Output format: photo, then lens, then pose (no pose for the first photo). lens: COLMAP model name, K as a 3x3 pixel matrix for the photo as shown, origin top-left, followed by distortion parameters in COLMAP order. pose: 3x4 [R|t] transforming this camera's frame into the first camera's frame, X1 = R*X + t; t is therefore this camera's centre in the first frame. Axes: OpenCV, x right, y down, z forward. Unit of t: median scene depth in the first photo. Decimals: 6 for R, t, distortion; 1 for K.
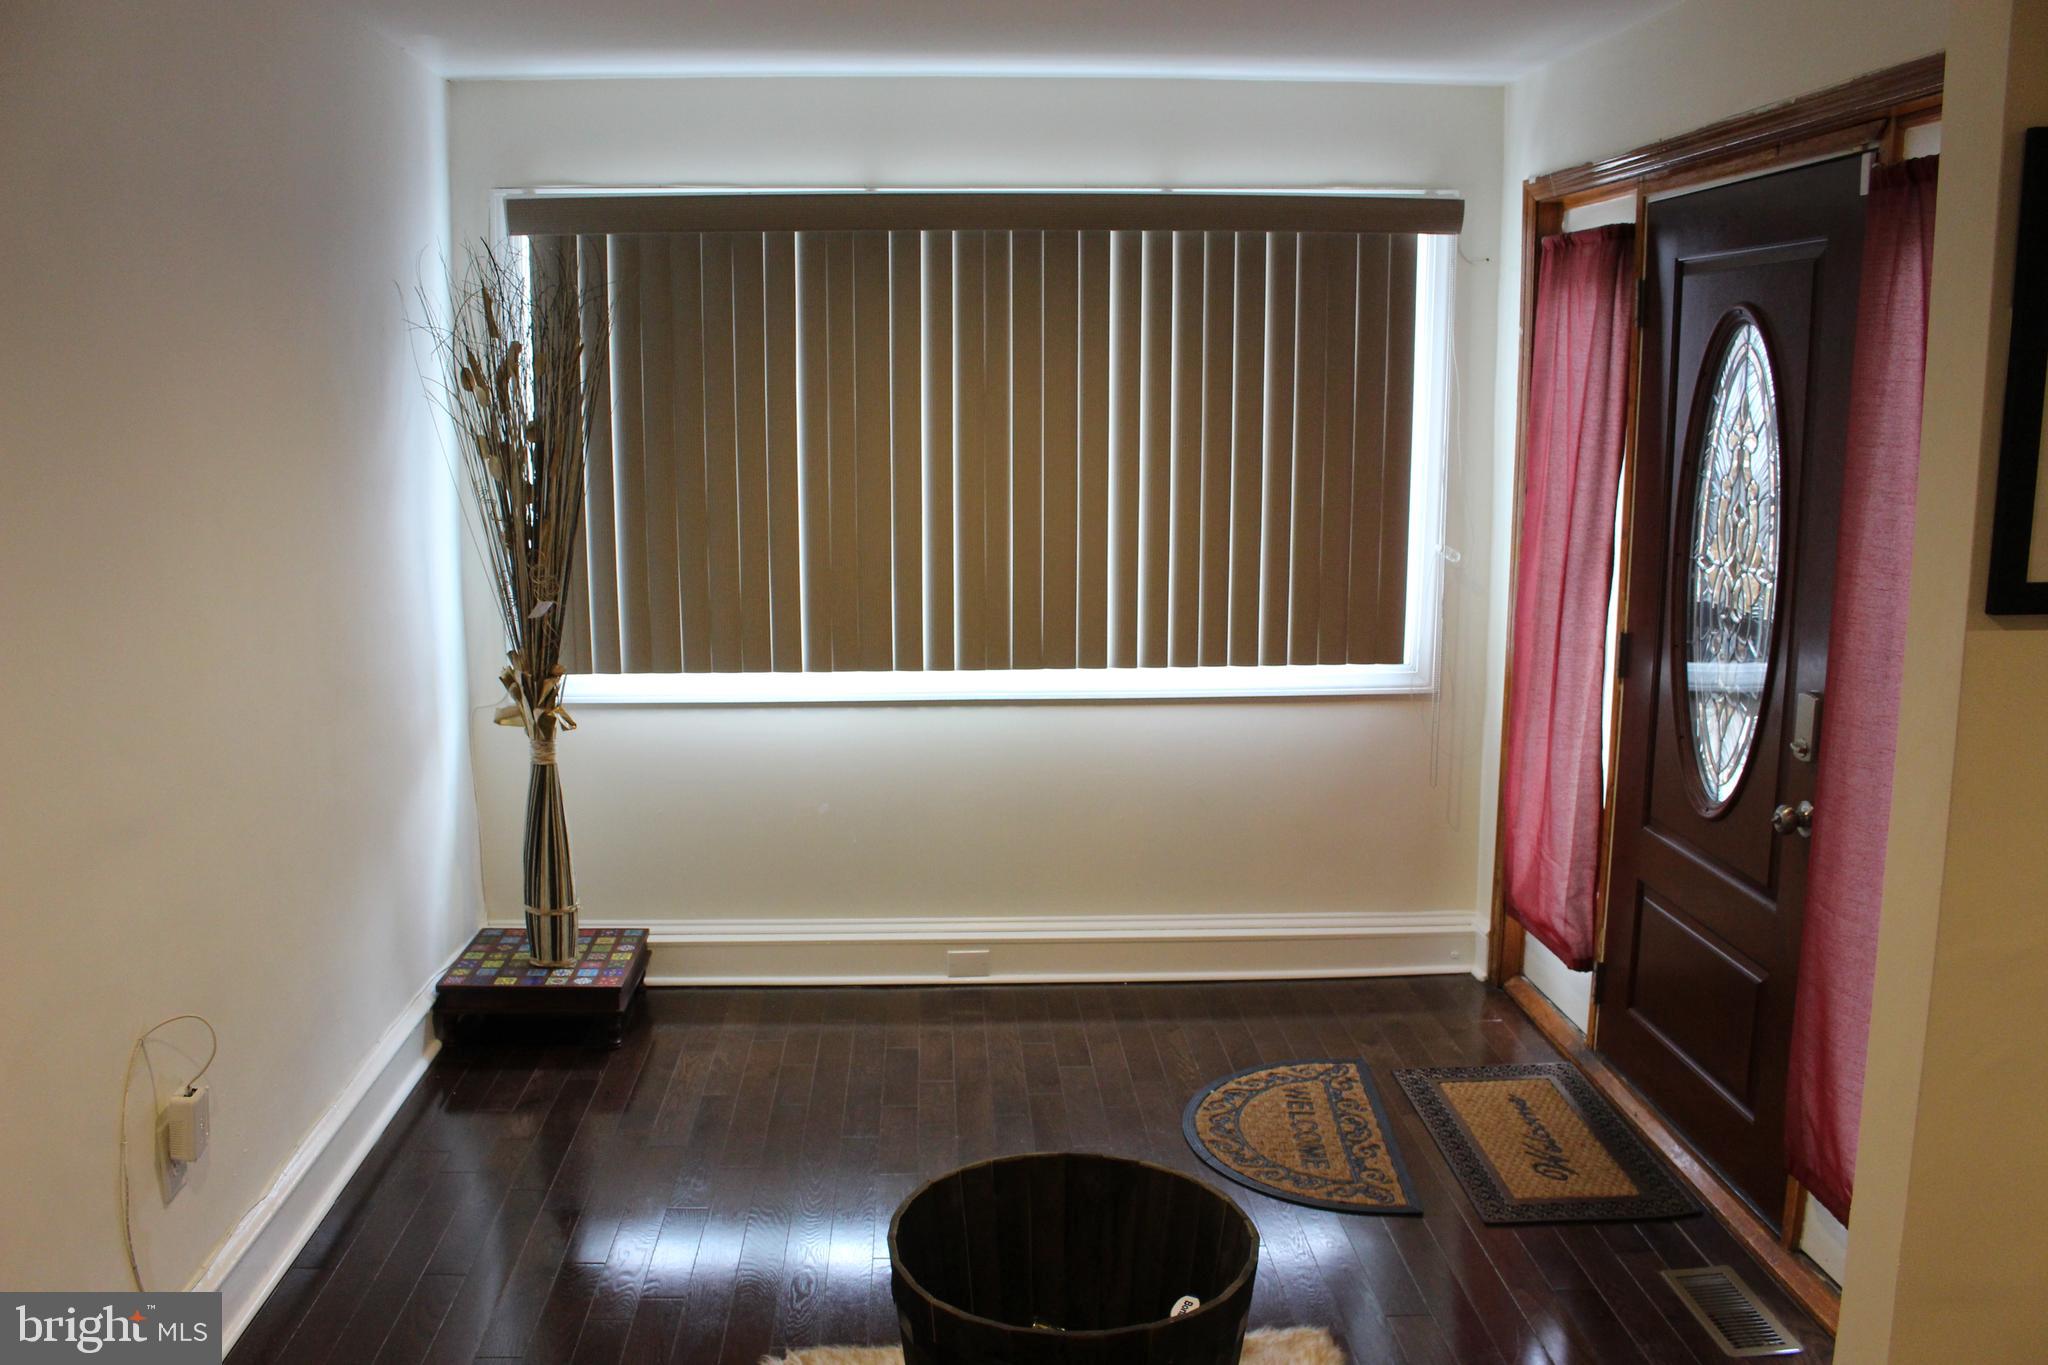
lens RADIAL K [[1696.2, 0, 1024.0], [0, 1696.2, 682.5], [0, 0, 1]] dist [-0.165822, 0.141791]
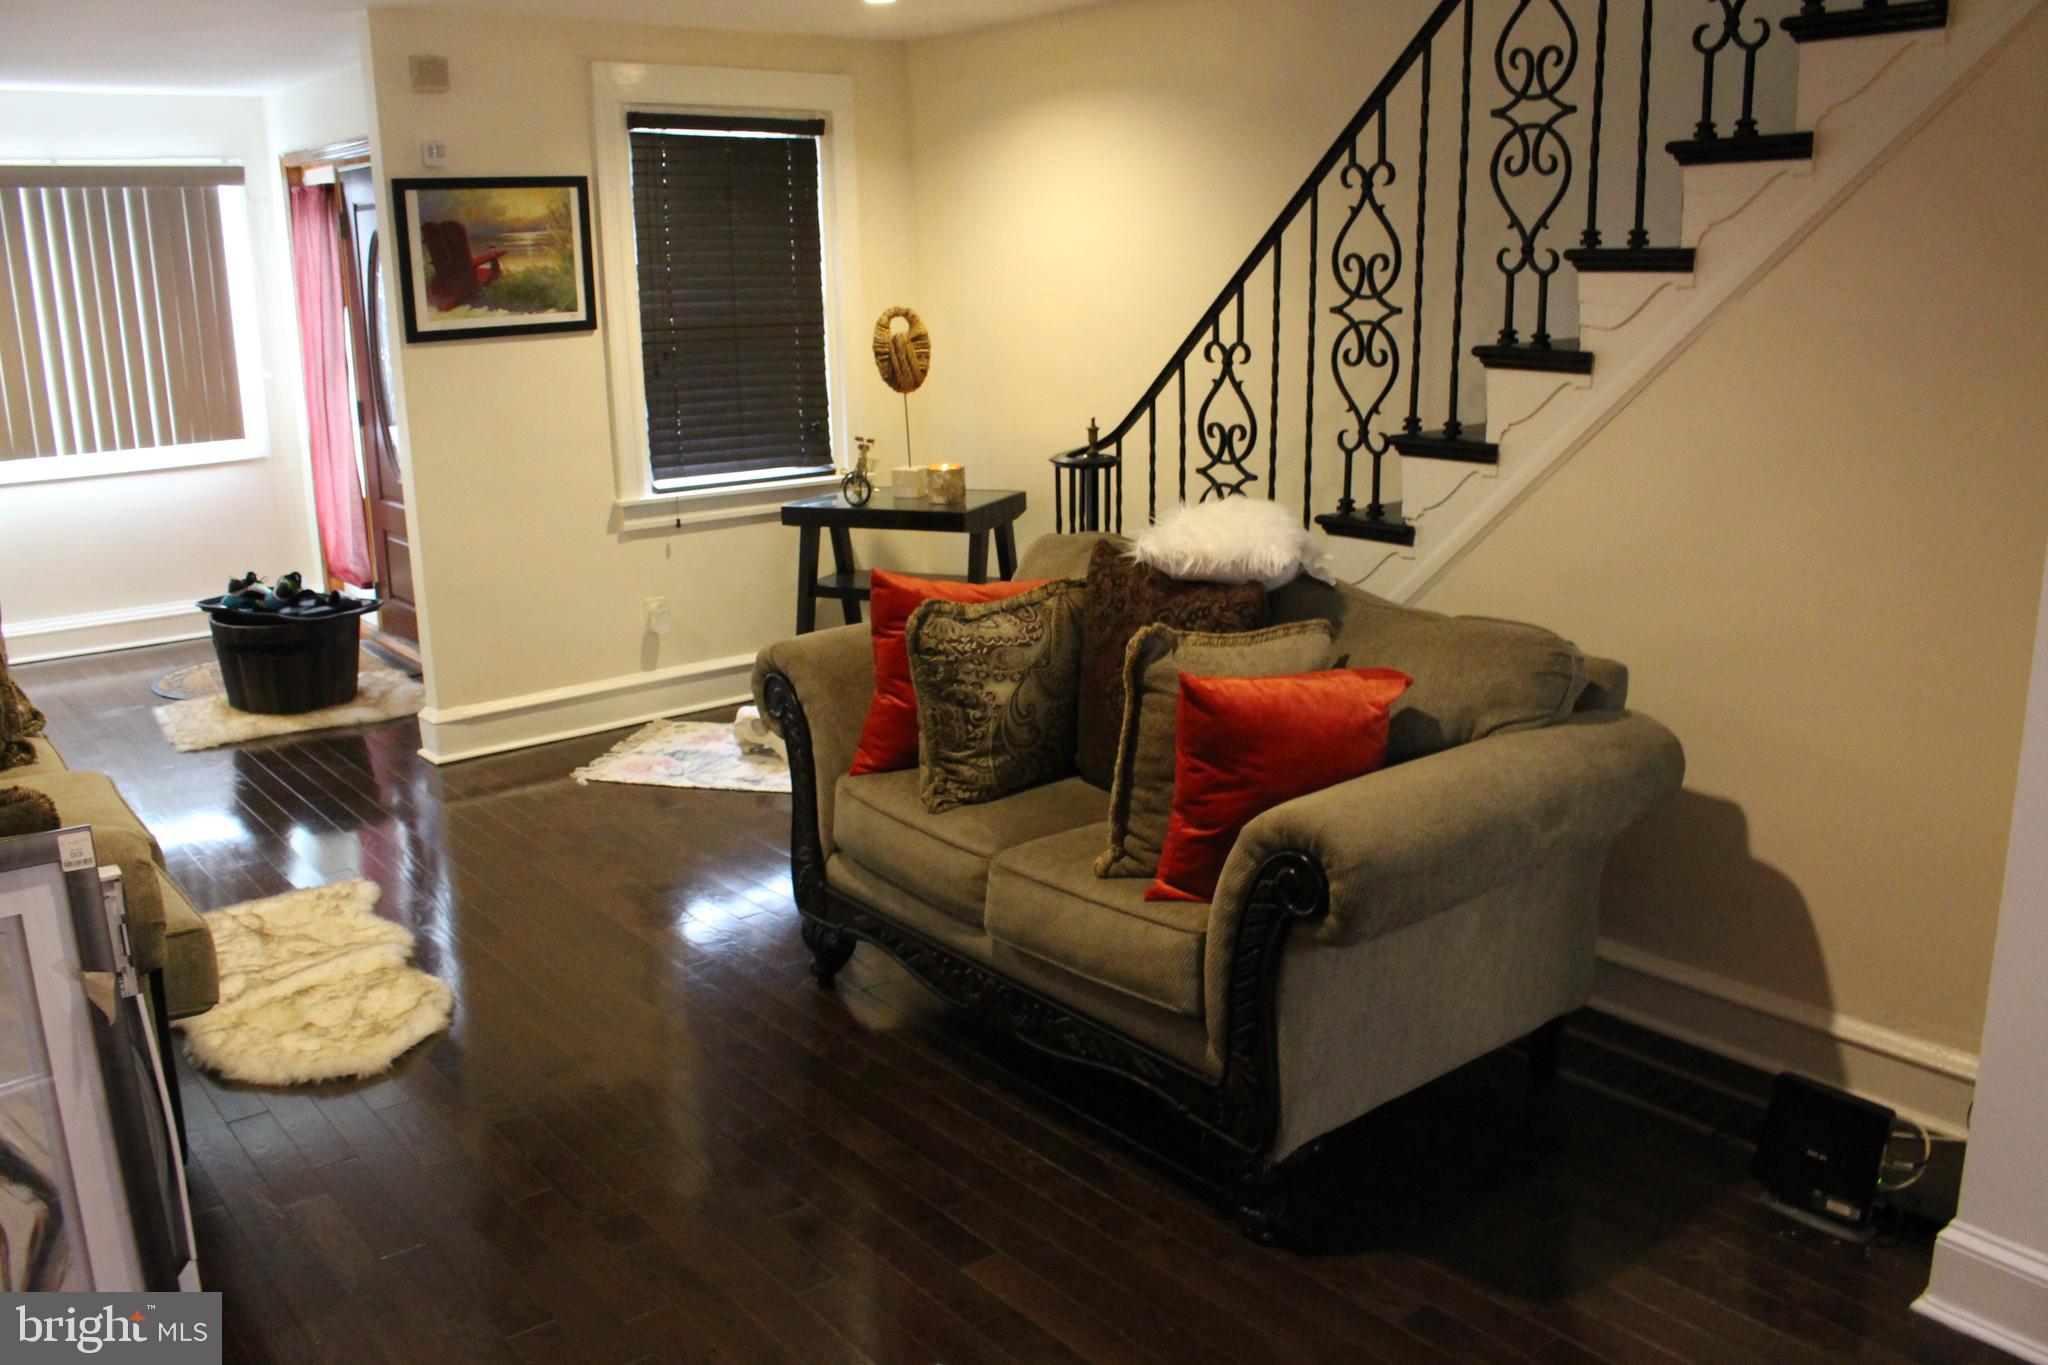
lens RADIAL K [[1696.2, 0, 1024.0], [0, 1696.2, 682.5], [0, 0, 1]] dist [-0.165822, 0.141791]
pose [[0.818168, -0.157218, 0.553068, -0.100926], [0.119062, 0.987368, 0.104543, 0.169983], [-0.562517, -0.019684, 0.826551, -0.926640]]
